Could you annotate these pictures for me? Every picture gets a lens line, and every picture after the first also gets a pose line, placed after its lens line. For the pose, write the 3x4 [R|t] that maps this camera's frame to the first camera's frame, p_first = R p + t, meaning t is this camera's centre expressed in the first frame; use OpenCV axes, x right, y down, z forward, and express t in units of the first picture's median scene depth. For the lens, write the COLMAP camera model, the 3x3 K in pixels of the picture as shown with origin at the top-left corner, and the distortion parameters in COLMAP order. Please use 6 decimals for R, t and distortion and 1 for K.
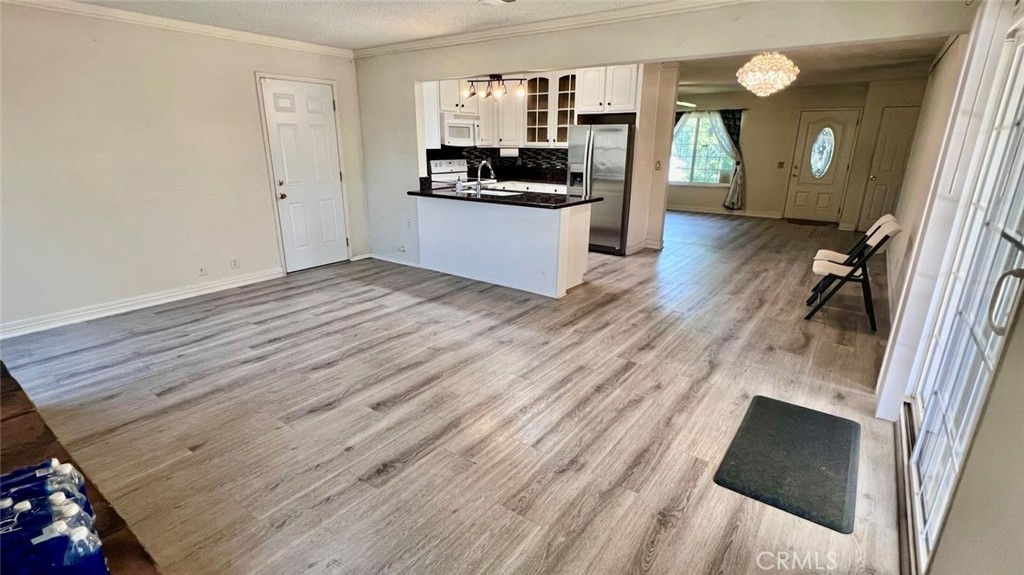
lens RADIAL K [[480.4, 0, 512.0], [0, 480.4, 287.5], [0, 0, 1]] dist [0.000871, 0.000138]
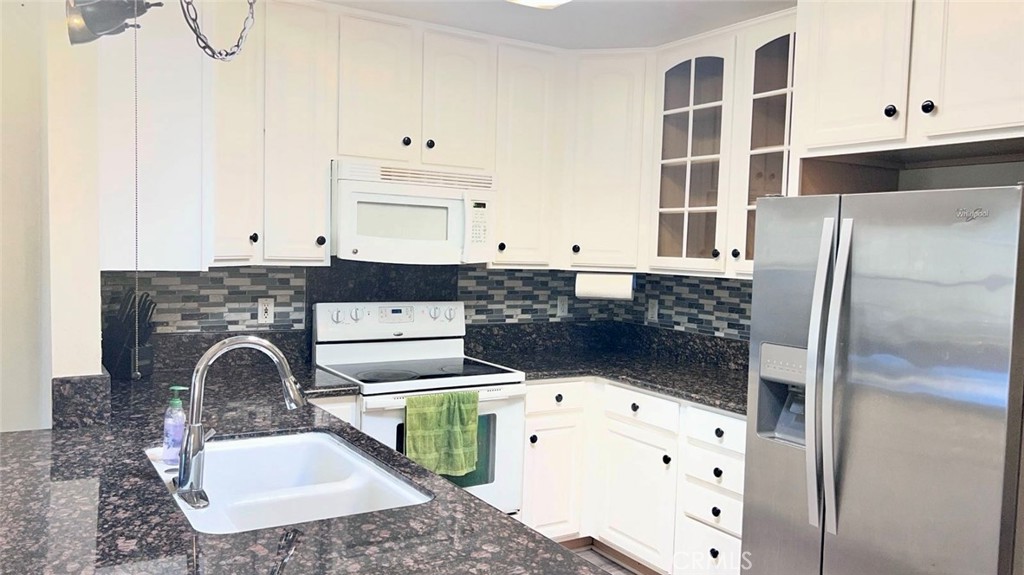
lens RADIAL K [[792.6, 0, 515.5], [0, 792.6, 296.1], [0, 0, 1]] dist [0.065816, -0.068942]
pose [[0.929052, 0.044103, -0.367310, 0.149919], [-0.129822, 0.968595, -0.212063, -0.170137], [0.346422, 0.244702, 0.905601, 0.551300]]
